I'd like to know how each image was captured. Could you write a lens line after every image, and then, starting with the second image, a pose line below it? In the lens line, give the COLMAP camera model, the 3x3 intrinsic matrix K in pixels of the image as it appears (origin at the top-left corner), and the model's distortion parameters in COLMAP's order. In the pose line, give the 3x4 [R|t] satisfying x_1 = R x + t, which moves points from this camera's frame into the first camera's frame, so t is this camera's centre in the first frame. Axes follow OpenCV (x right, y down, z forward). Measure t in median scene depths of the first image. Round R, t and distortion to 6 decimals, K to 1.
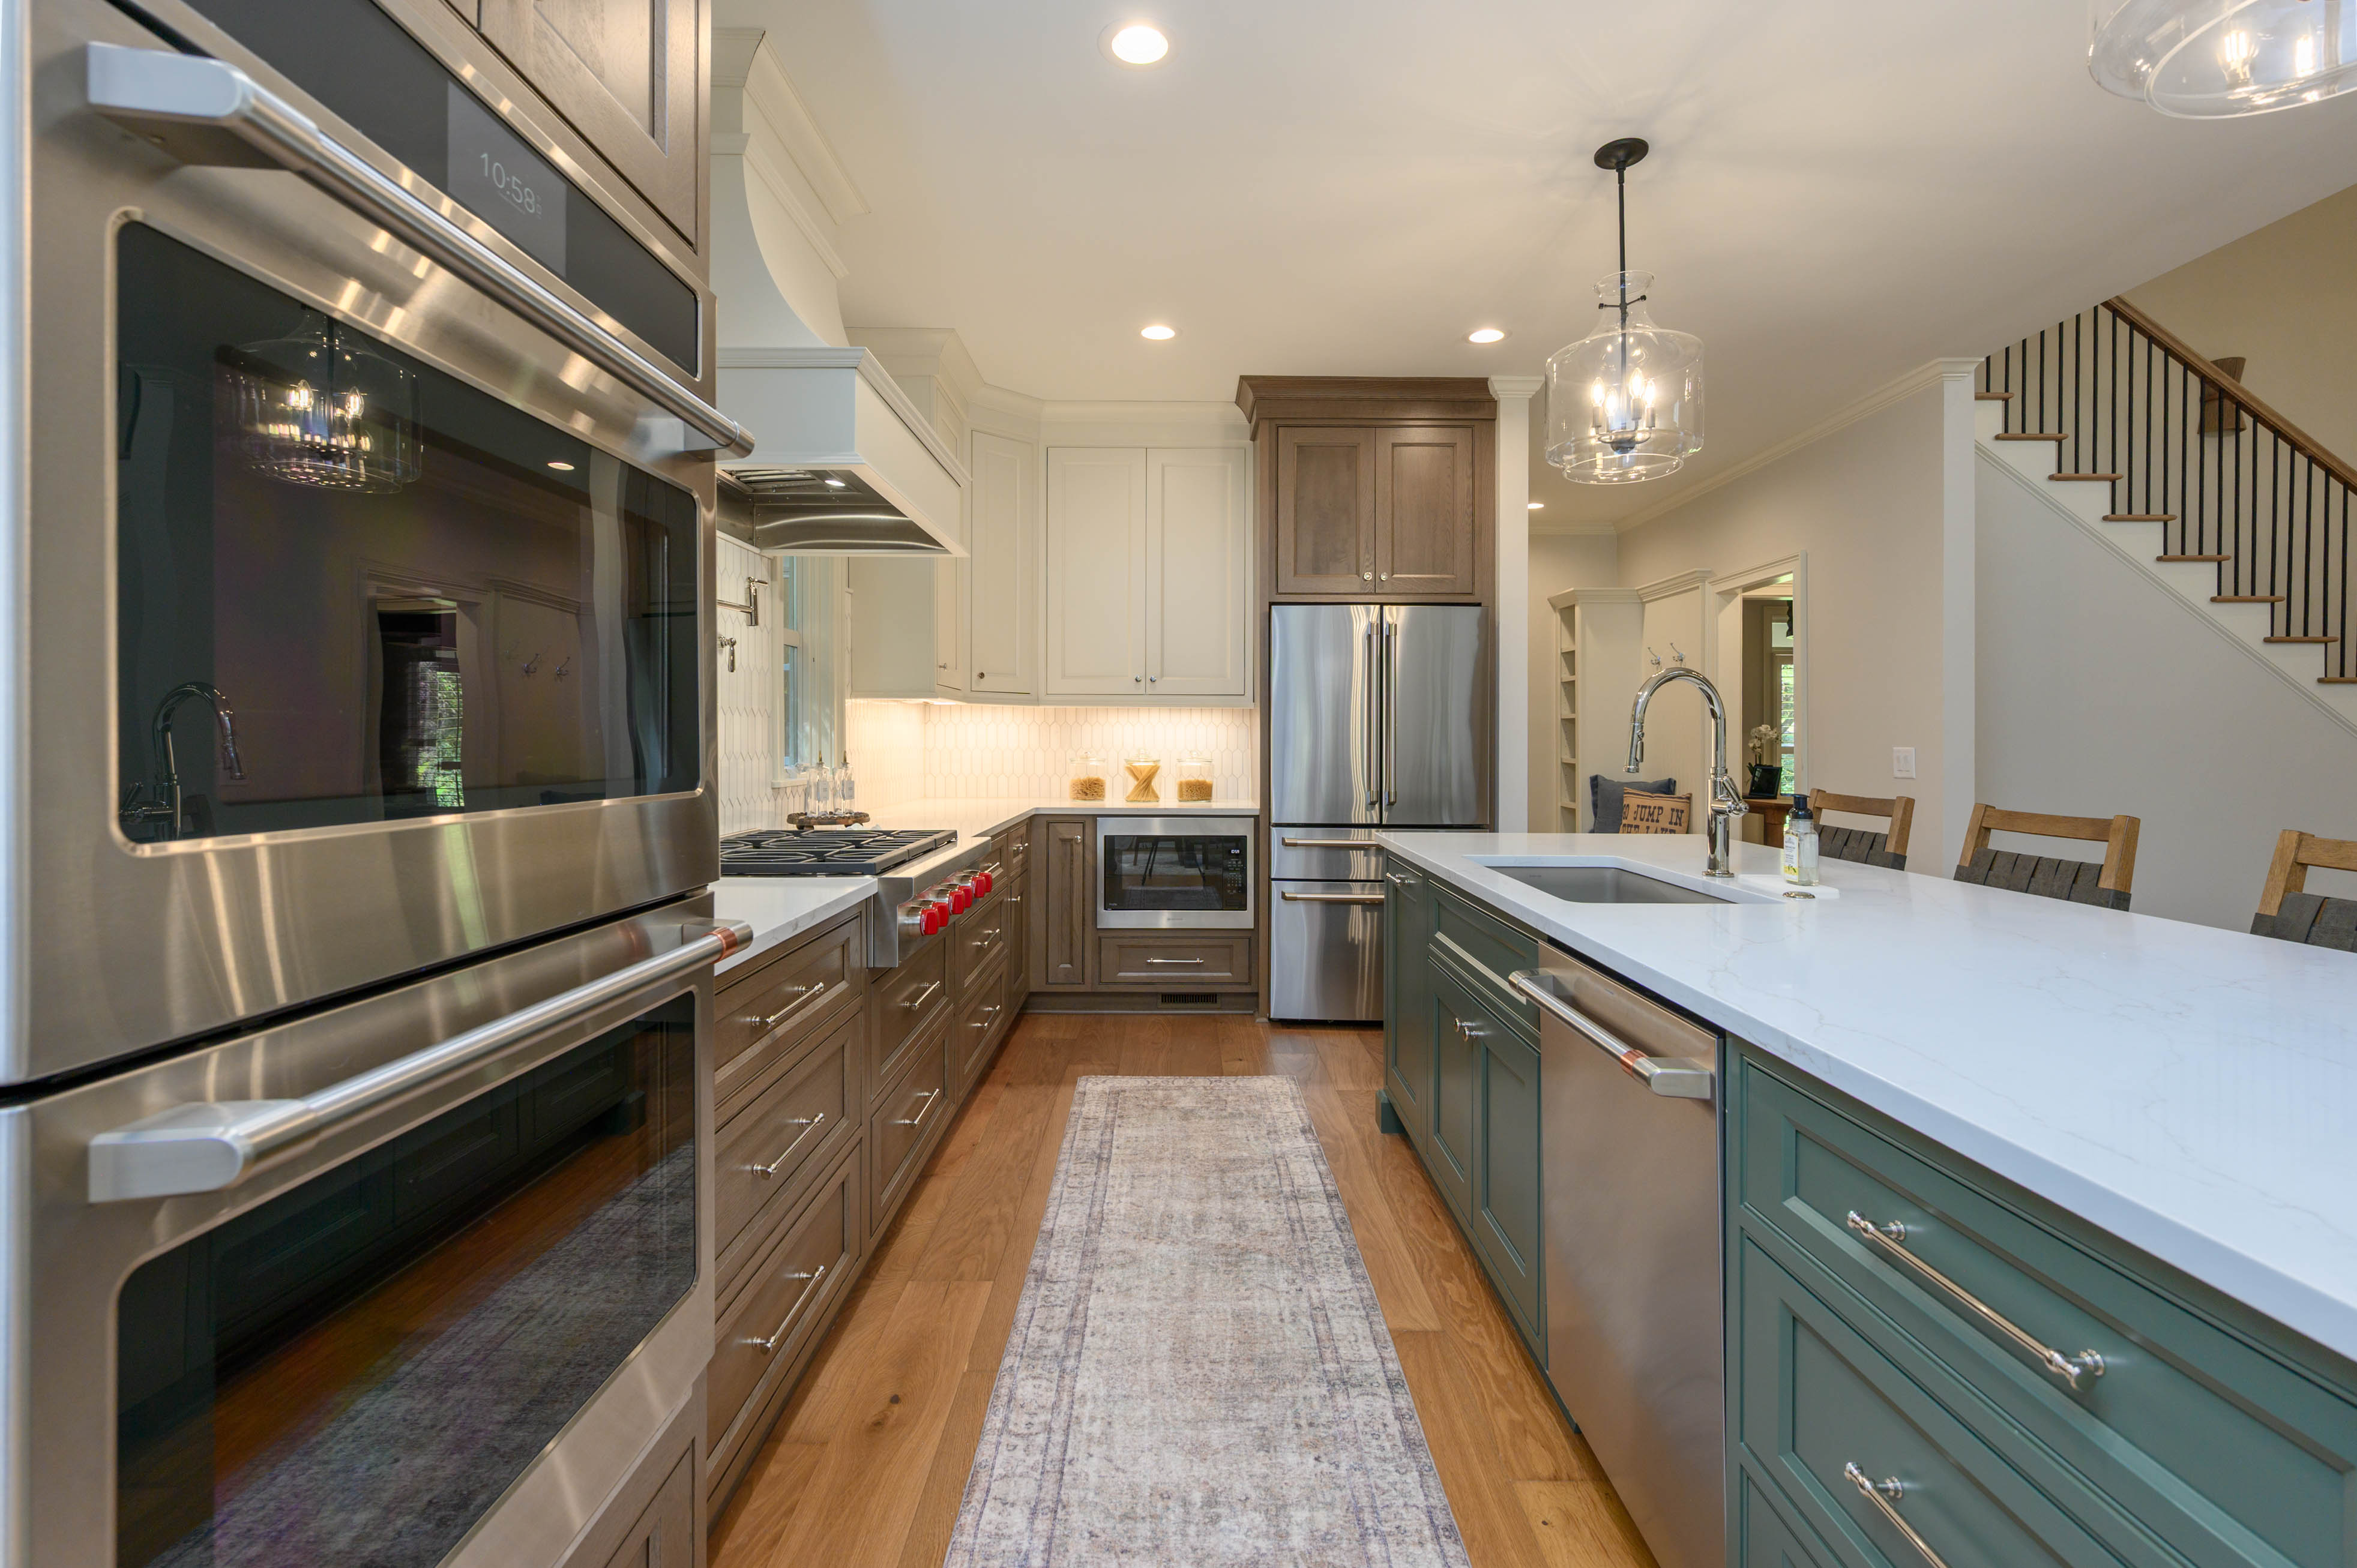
lens RADIAL K [[1050.3, 0, 1180.6], [0, 1050.3, 744.0], [0, 0, 1]] dist [-0.002745, -0.000079]
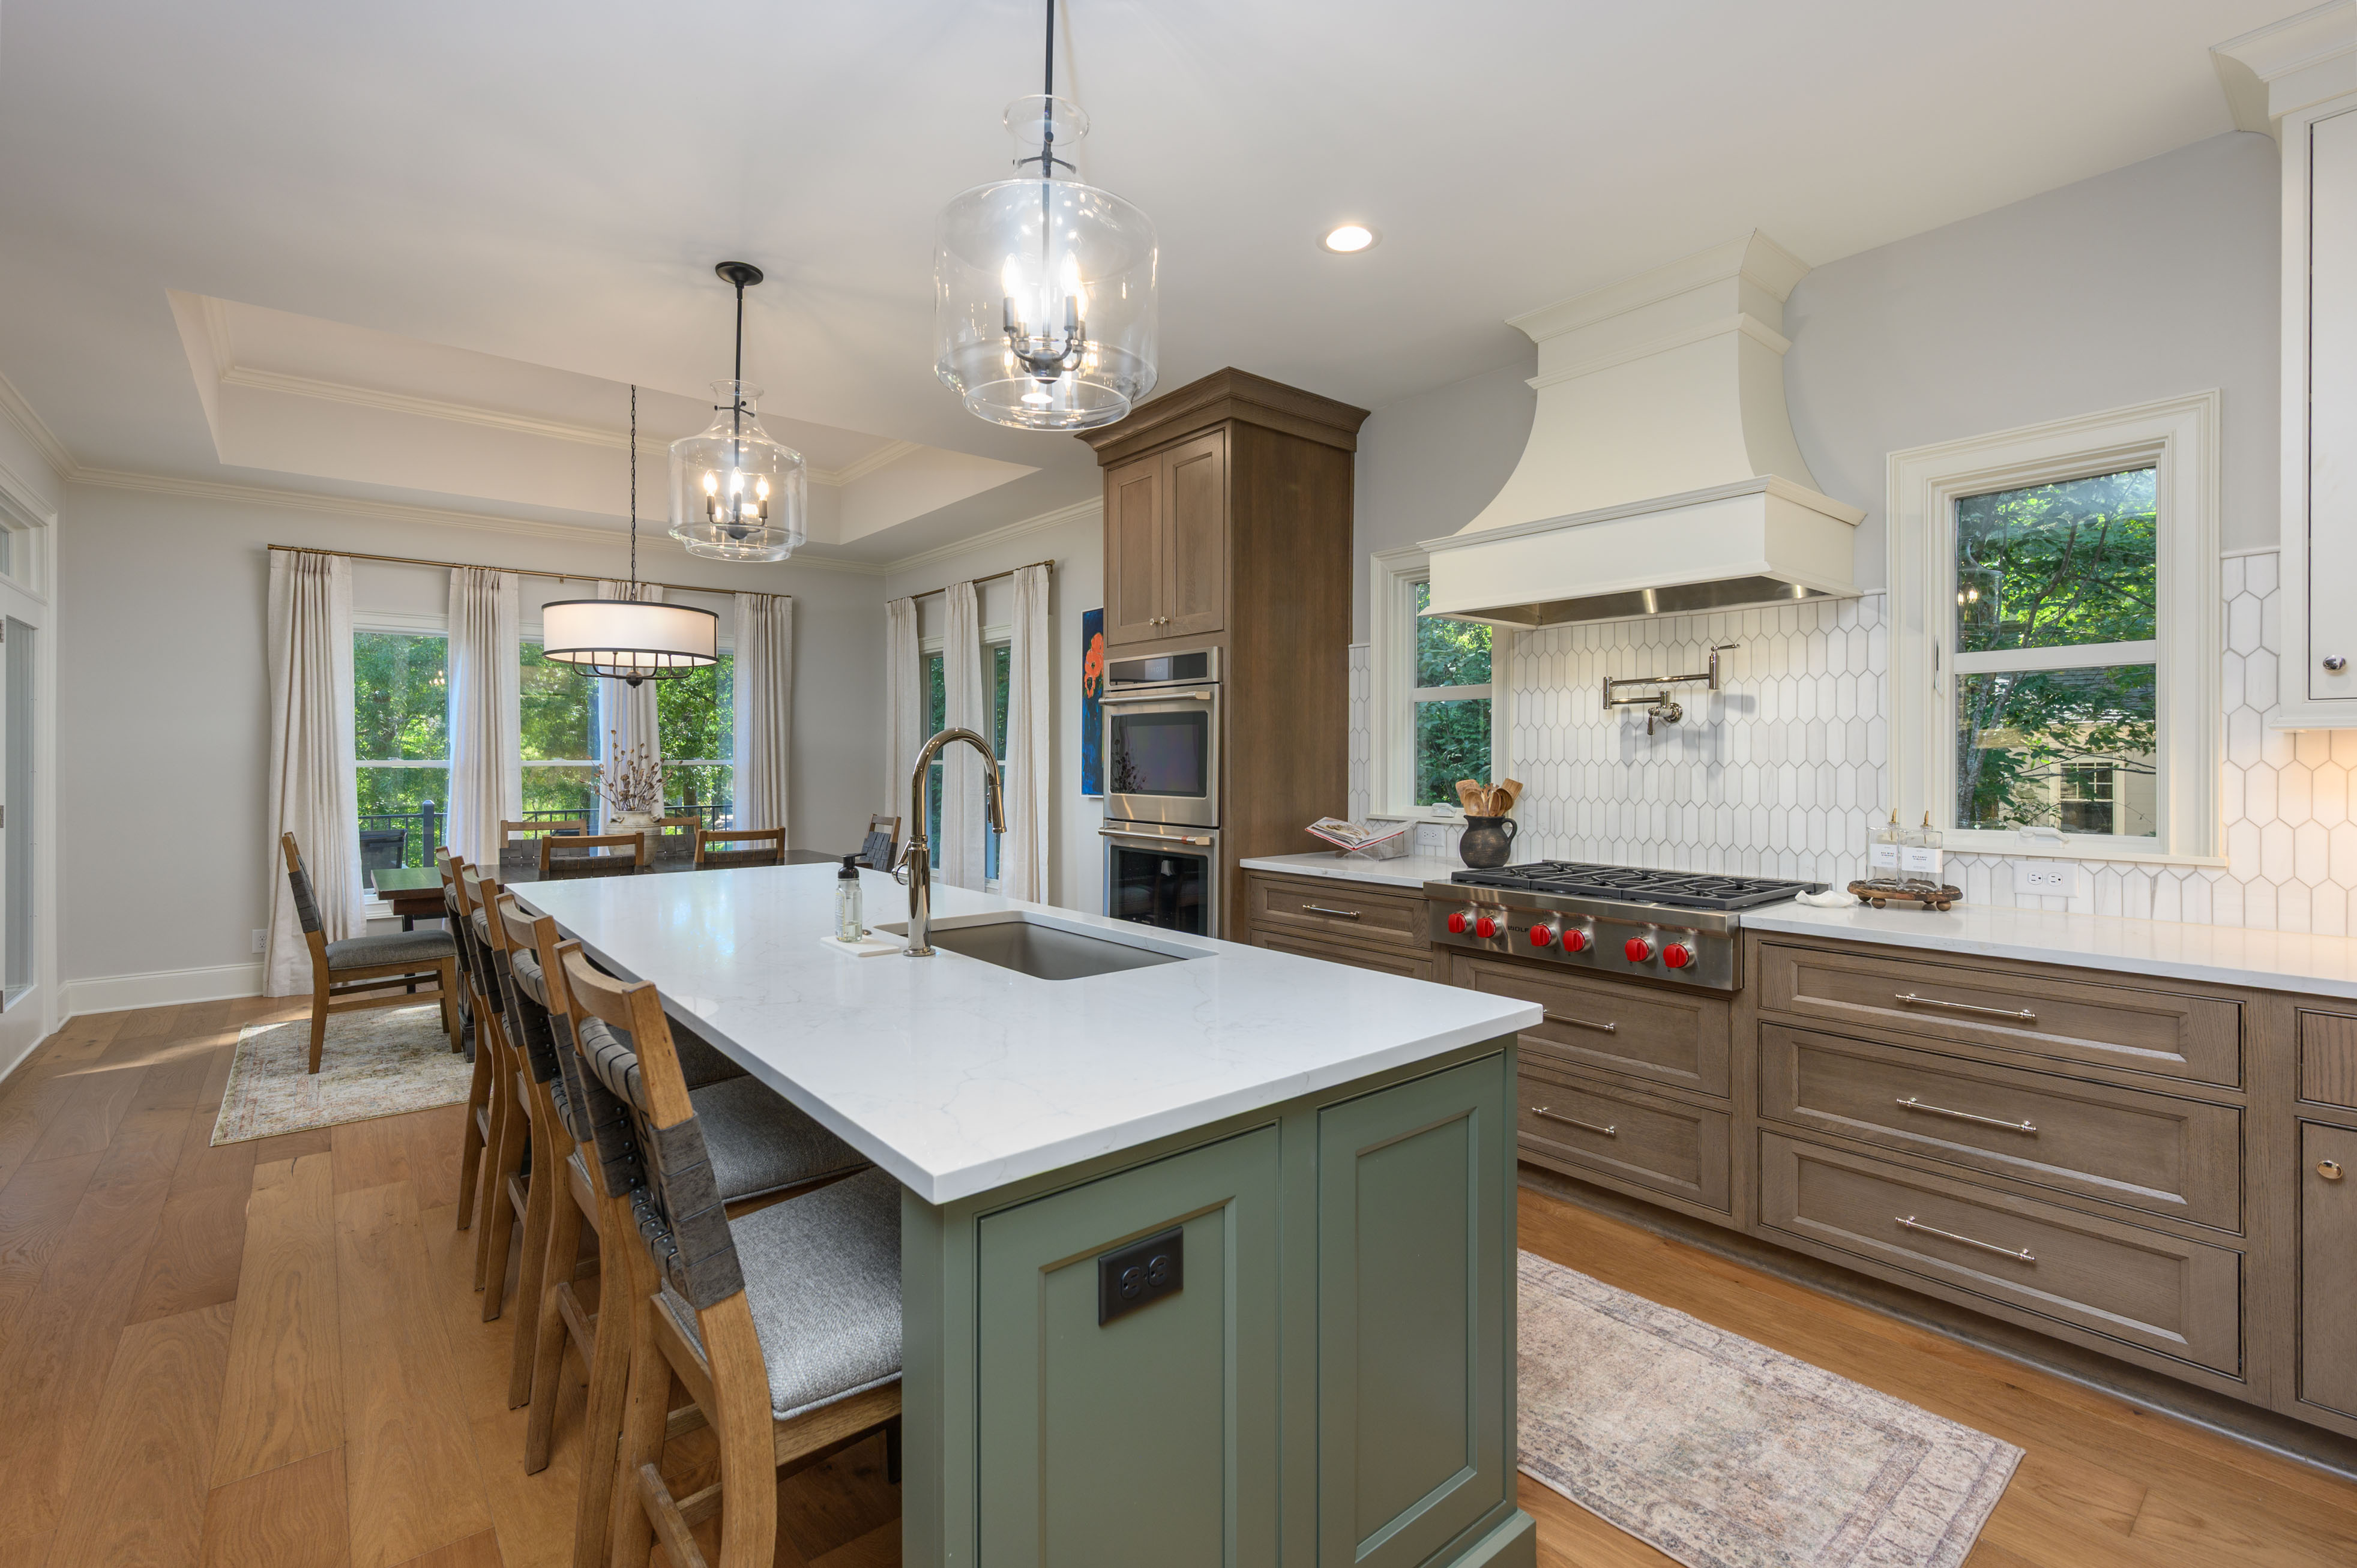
lens RADIAL K [[1050.3, 0, 1173.5], [0, 1050.3, 765.1], [0, 0, 1]] dist [-0.002745, -0.000079]
pose [[-0.773829, -0.000135, -0.633394, 0.661486], [-0.006269, 0.999953, 0.007445, -0.032481], [0.633363, 0.009732, -0.773793, 1.323281]]
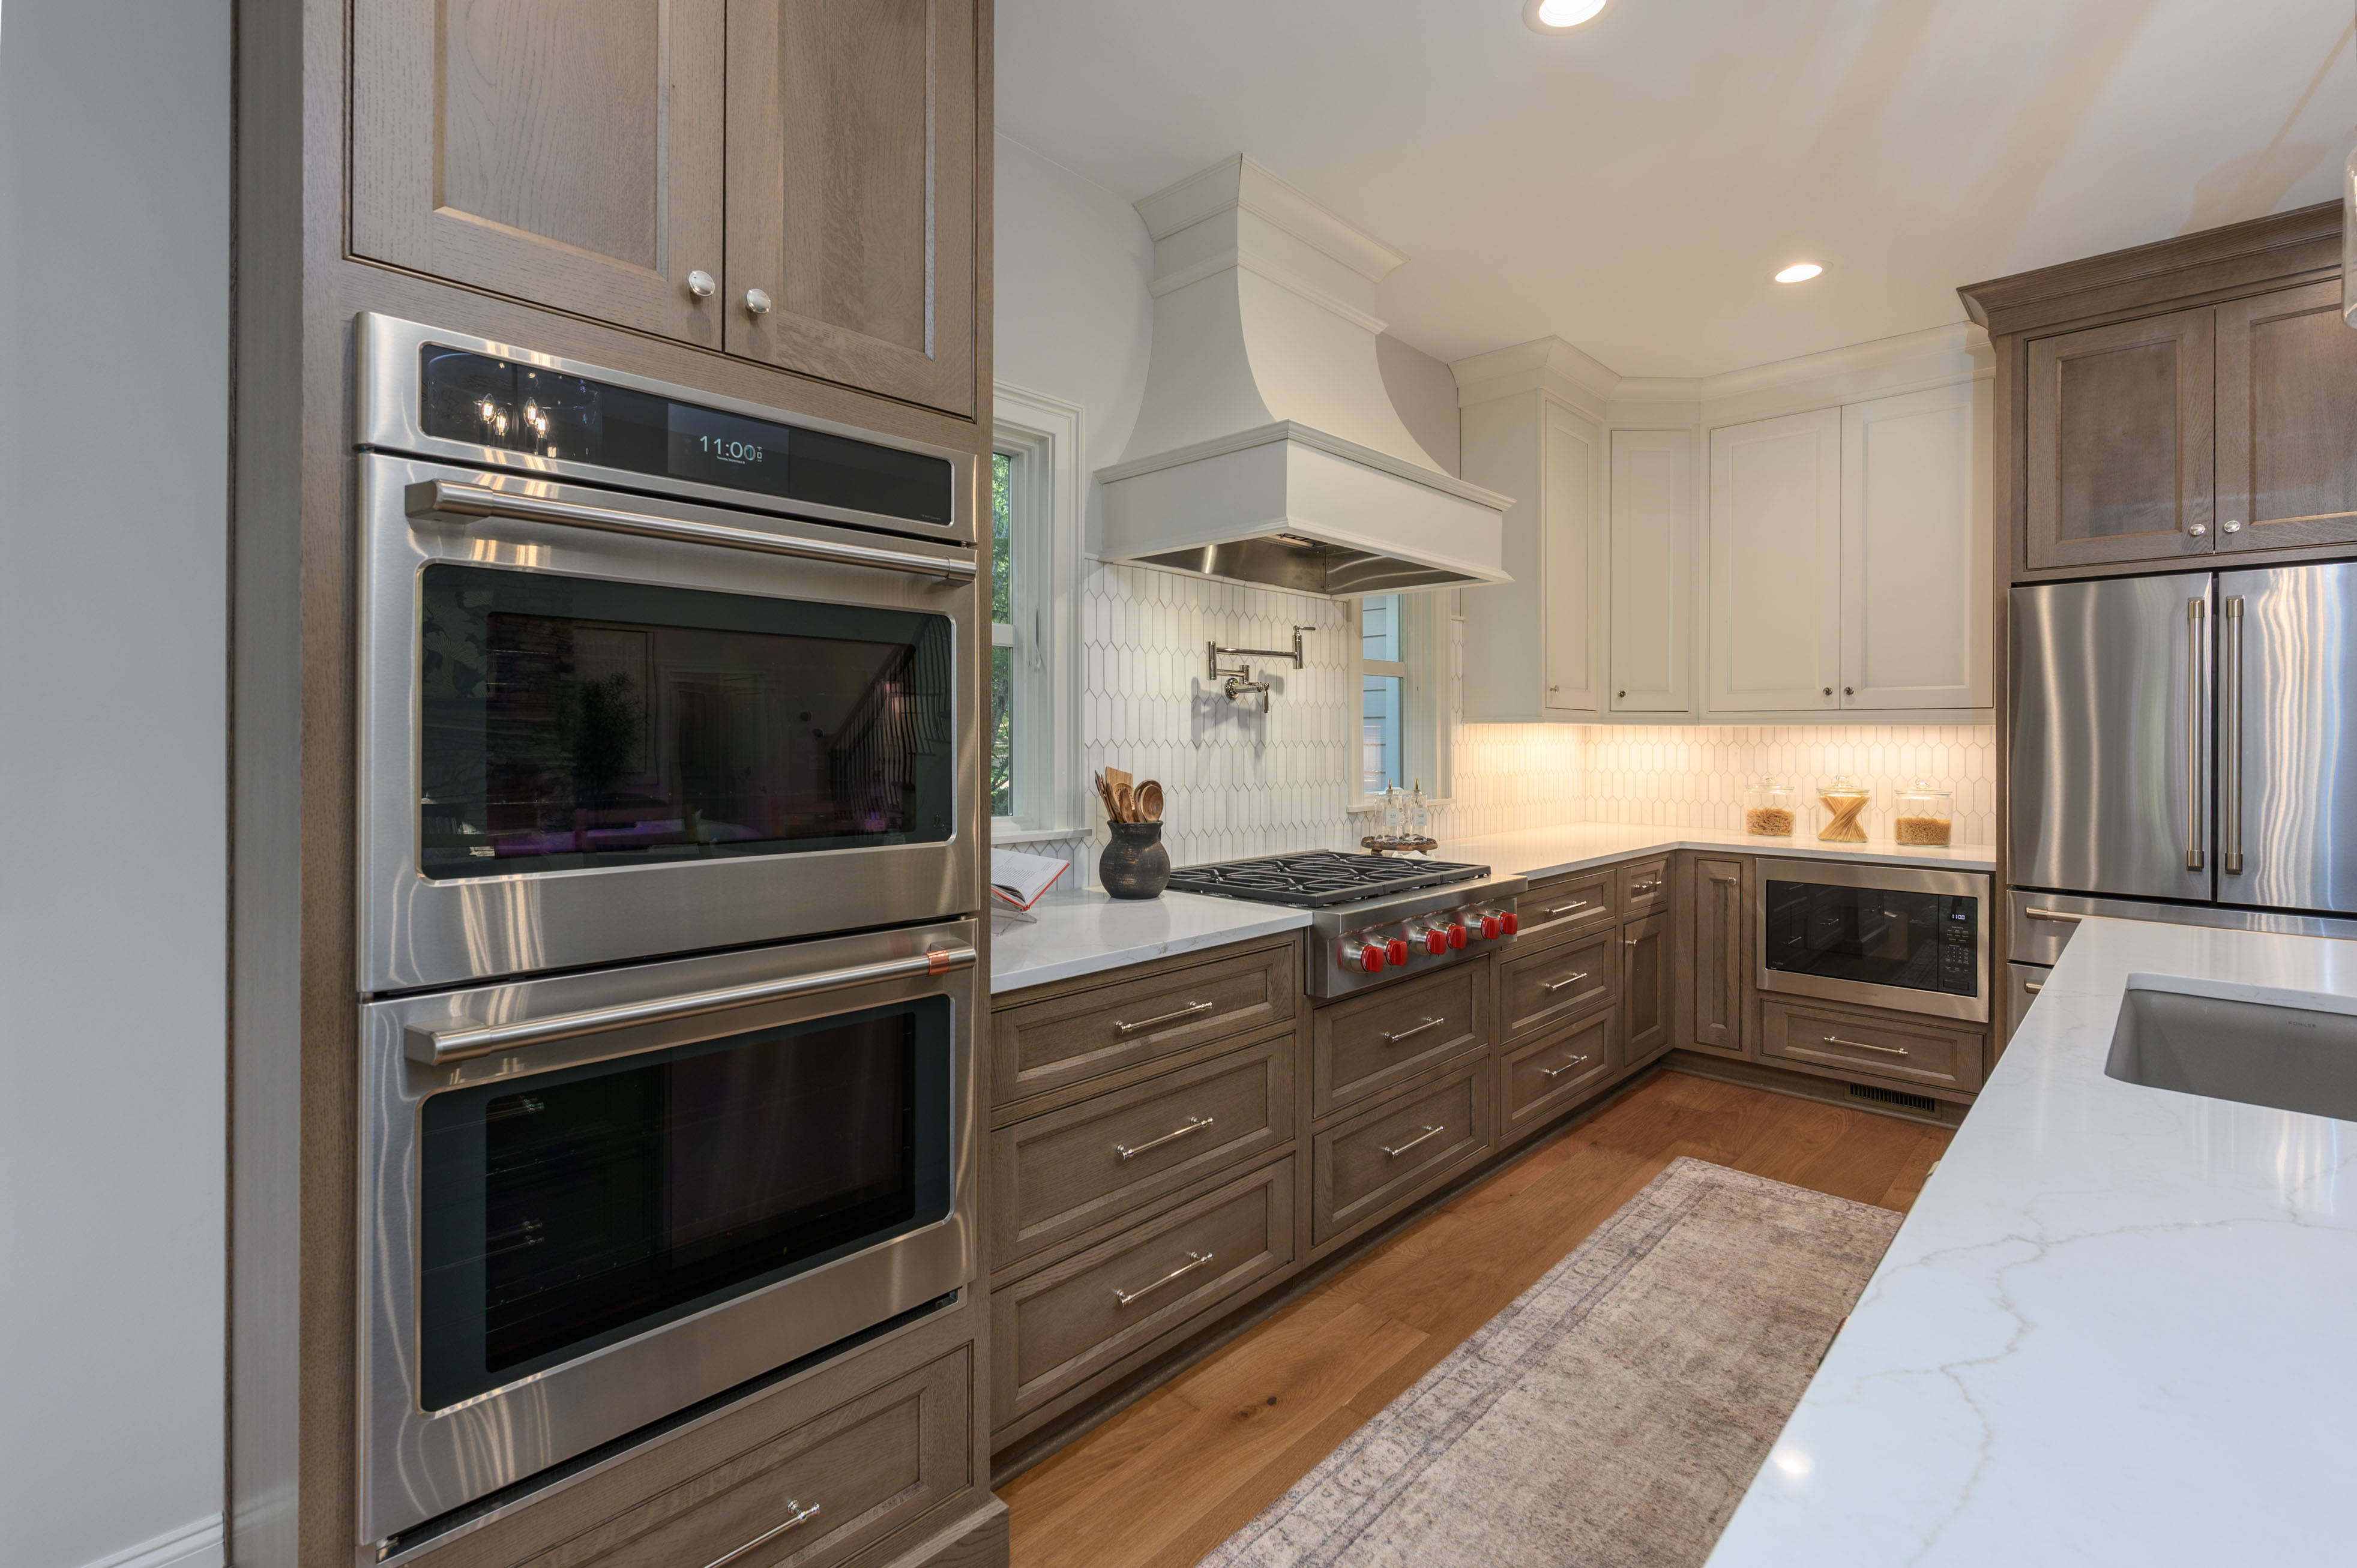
lens RADIAL K [[1050.3, 0, 1179.3], [0, 1050.3, 742.3], [0, 0, 1]] dist [-0.002745, -0.000079]
pose [[0.722170, 0.000281, -0.691716, 0.241188], [-0.002774, 0.999993, -0.002491, -0.028219], [0.691710, 0.003718, 0.722166, 0.093404]]
